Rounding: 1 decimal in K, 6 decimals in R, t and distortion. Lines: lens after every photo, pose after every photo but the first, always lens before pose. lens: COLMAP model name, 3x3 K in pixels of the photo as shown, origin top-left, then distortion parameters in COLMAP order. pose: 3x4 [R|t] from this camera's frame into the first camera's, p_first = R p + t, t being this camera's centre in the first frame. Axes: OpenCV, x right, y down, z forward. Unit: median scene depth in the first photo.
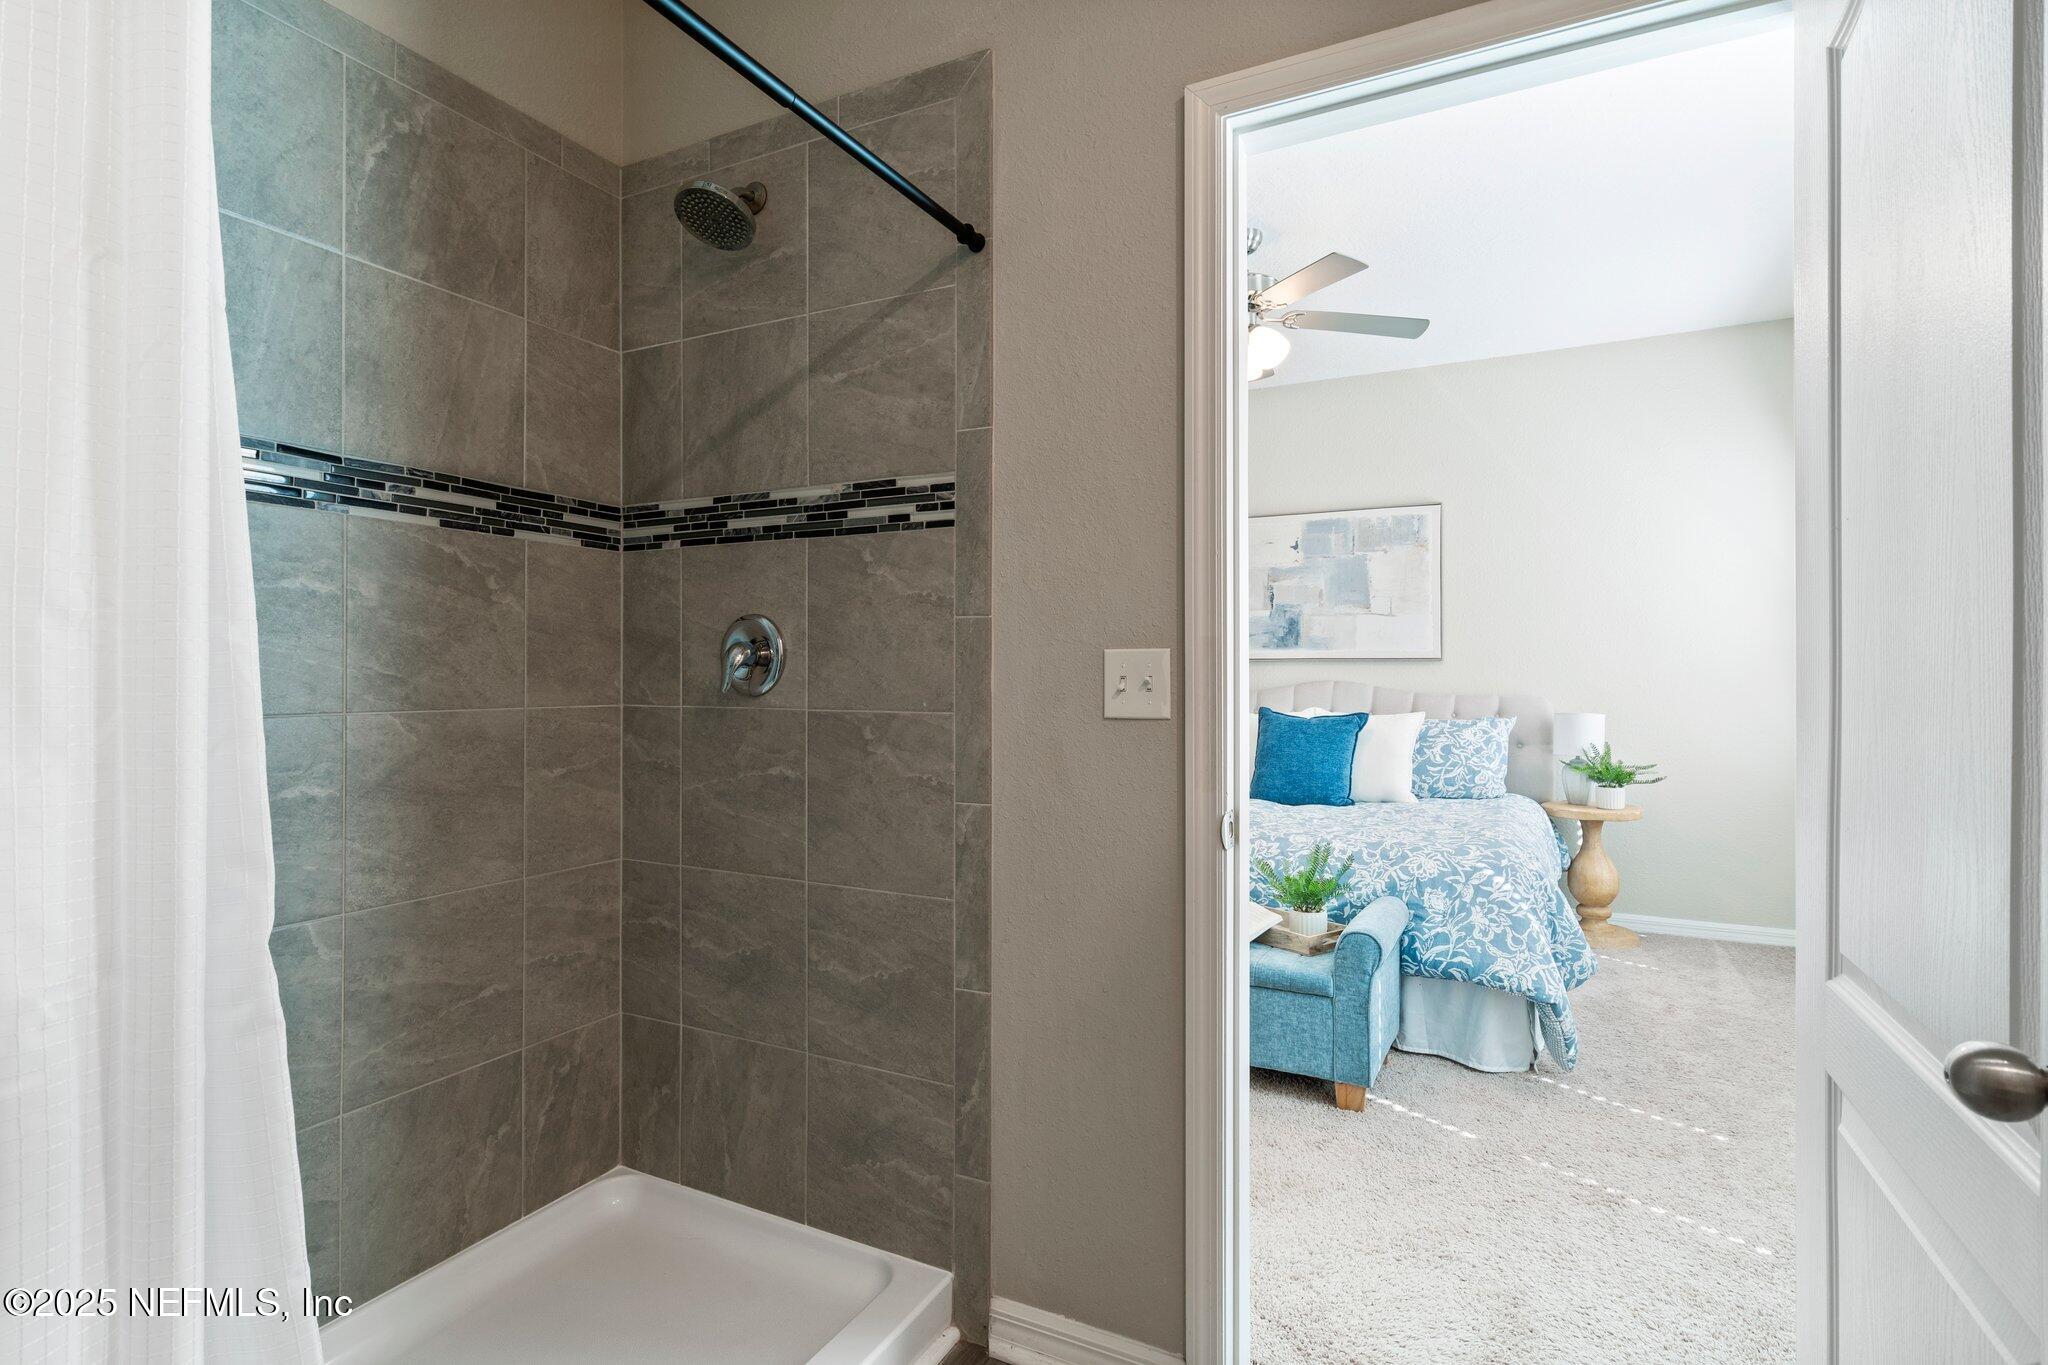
lens RADIAL K [[984.0, 0, 1015.9], [0, 984.0, 677.7], [0, 0, 1]] dist [0.001365, 0.000431]
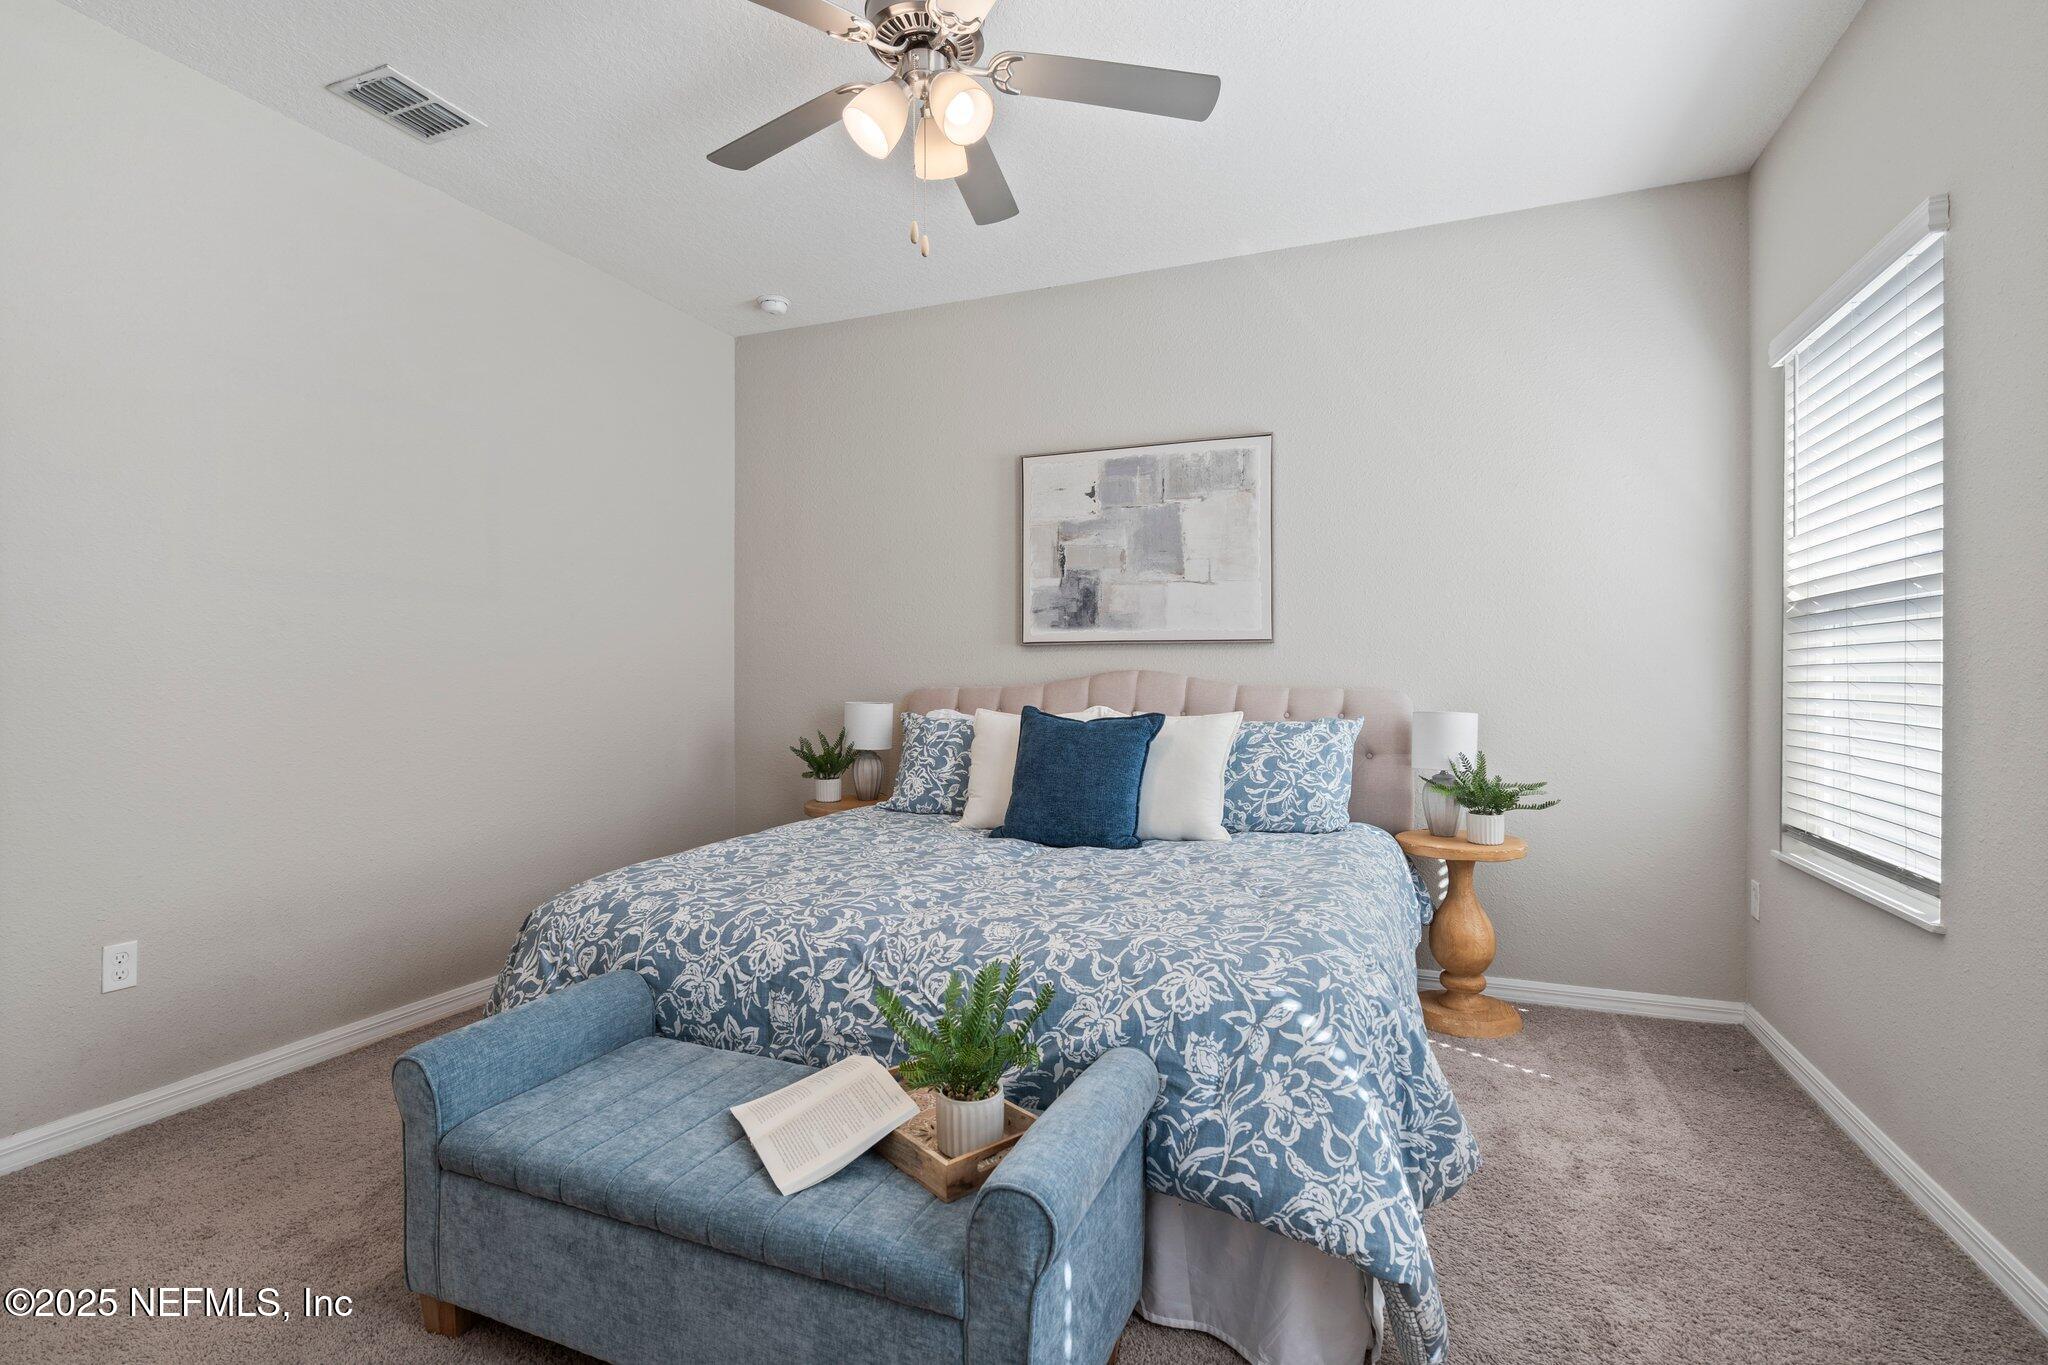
lens RADIAL K [[952.9, 0, 1028.8], [0, 952.9, 684.3], [0, 0, 1]] dist [-0.009934, 0.004023]
pose [[0.993661, -0.003138, 0.112378, 0.206589], [0.002115, 0.999955, 0.009223, 0.009247], [-0.112402, -0.008927, 0.993623, 0.370676]]
